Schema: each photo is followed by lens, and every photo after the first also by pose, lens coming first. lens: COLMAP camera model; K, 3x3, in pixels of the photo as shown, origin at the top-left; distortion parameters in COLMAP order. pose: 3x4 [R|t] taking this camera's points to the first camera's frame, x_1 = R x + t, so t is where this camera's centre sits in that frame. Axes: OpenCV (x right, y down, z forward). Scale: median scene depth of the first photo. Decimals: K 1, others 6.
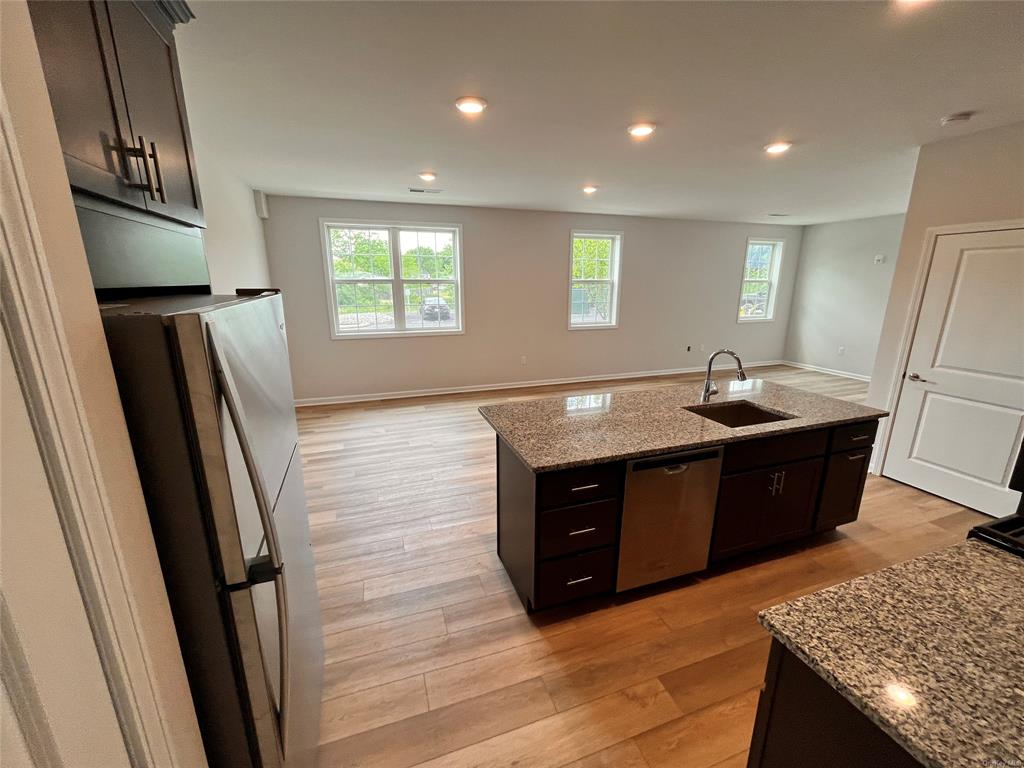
lens RADIAL K [[412.4, 0, 511.1], [0, 412.4, 384.9], [0, 0, 1]] dist [-0.003760, -0.000292]
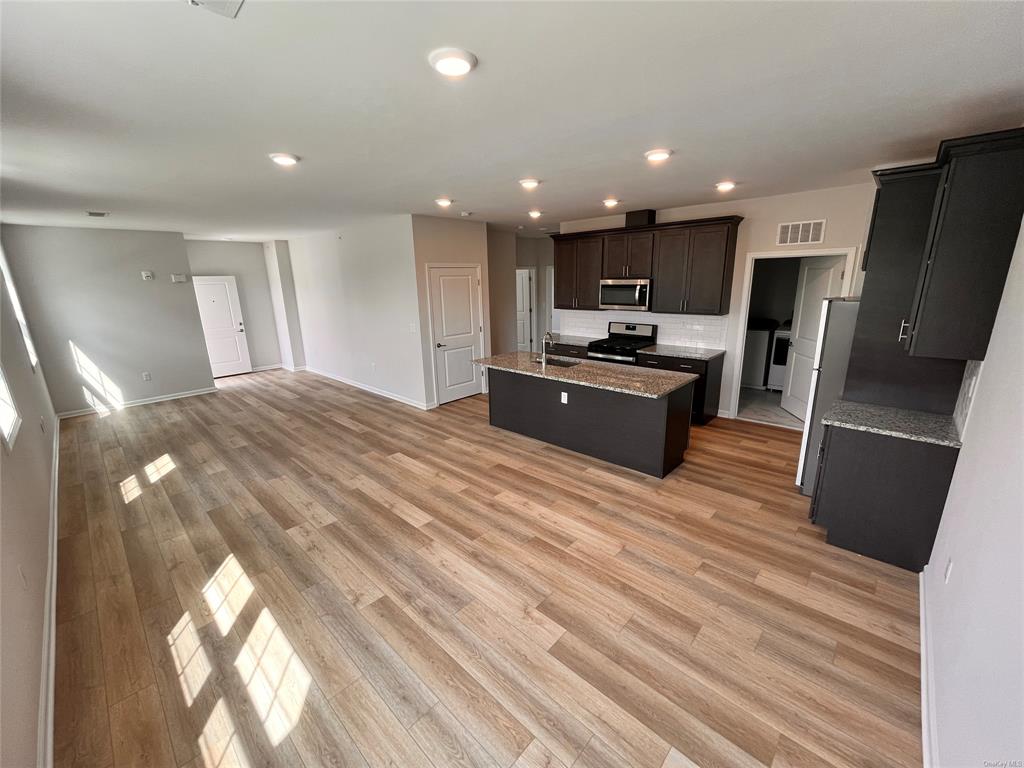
lens RADIAL K [[412.4, 0, 511.1], [0, 412.4, 384.9], [0, 0, 1]] dist [-0.003760, -0.000292]
pose [[-0.469783, -0.209392, 0.857589, -0.527029], [0.237403, 0.905707, 0.351189, -0.292771], [-0.850261, 0.368577, -0.375776, 1.017798]]
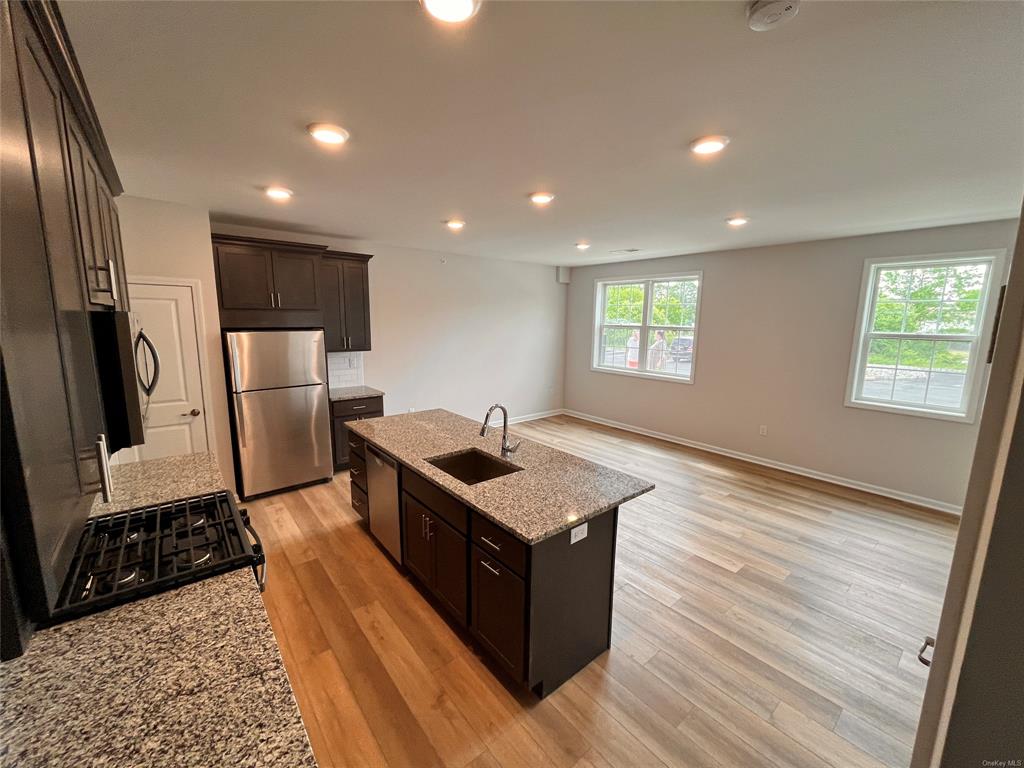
lens RADIAL K [[412.4, 0, 511.1], [0, 412.4, 384.9], [0, 0, 1]] dist [-0.003760, -0.000292]
pose [[0.348819, 0.157370, -0.923883, 0.781495], [-0.243060, 0.967261, 0.072990, -0.114569], [0.905123, 0.199099, 0.375649, 0.350150]]
